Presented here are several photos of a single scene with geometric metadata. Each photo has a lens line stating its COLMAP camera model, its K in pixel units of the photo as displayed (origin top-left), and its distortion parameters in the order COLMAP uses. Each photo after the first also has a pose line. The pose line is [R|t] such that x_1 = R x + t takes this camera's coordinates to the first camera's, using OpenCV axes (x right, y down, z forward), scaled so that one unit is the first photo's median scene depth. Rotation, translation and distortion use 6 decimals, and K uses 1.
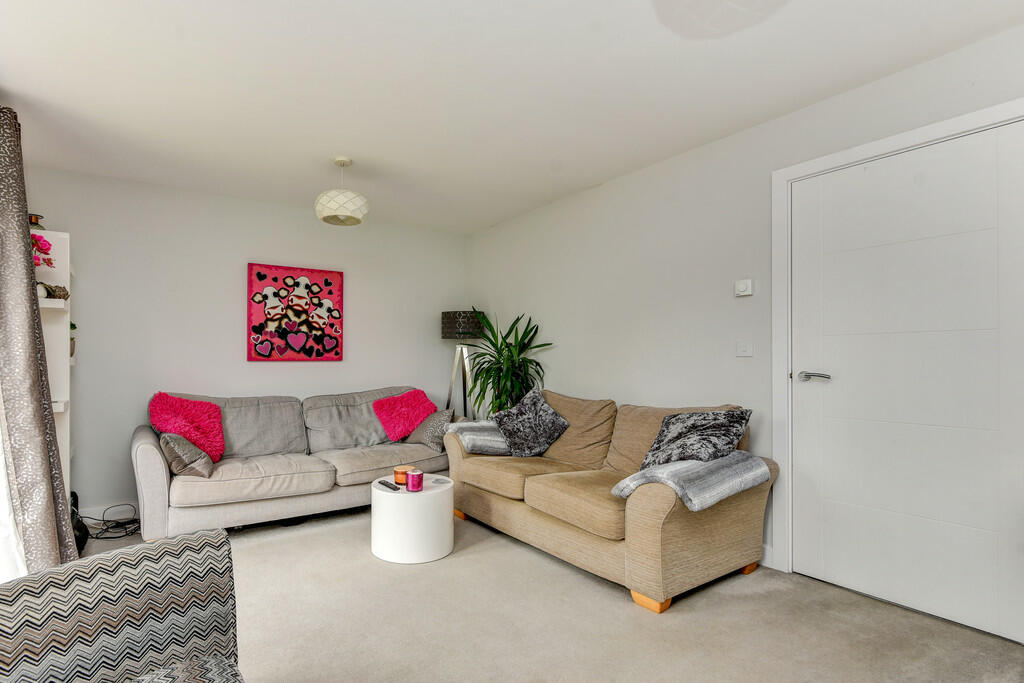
lens RADIAL K [[471.2, 0, 495.2], [0, 471.2, 360.0], [0, 0, 1]] dist [0.016597, -0.004525]
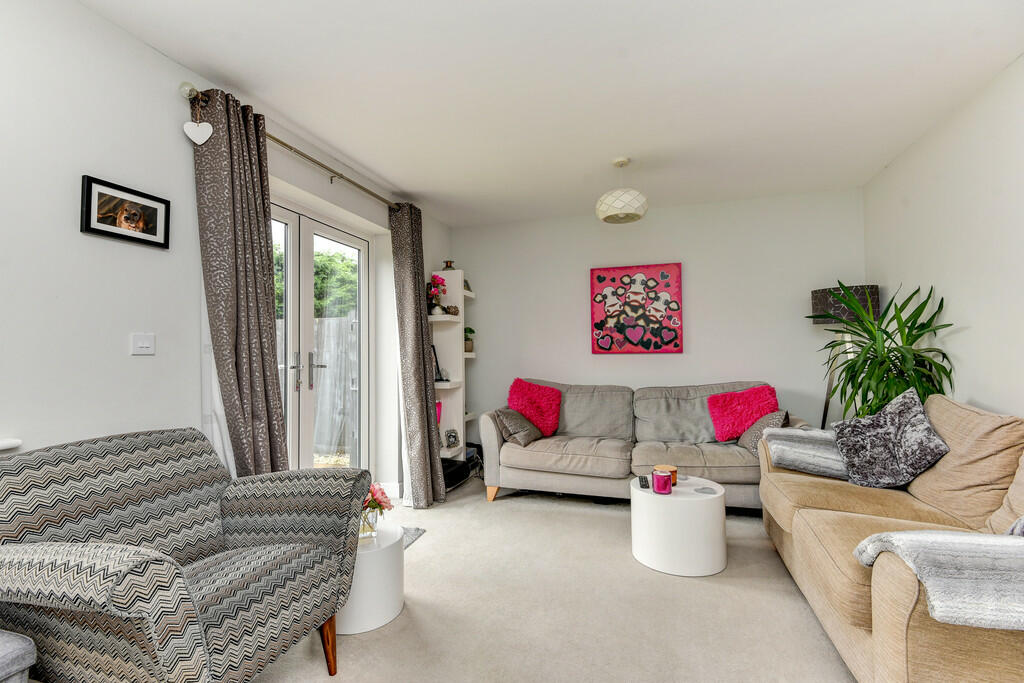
lens RADIAL K [[471.2, 0, 509.7], [0, 471.2, 341.6], [0, 0, 1]] dist [0.016597, -0.004525]
pose [[0.646754, -0.026482, -0.762239, 0.223248], [0.010124, 0.999607, -0.026139, 0.000537], [0.762632, 0.009188, 0.646768, 0.105654]]
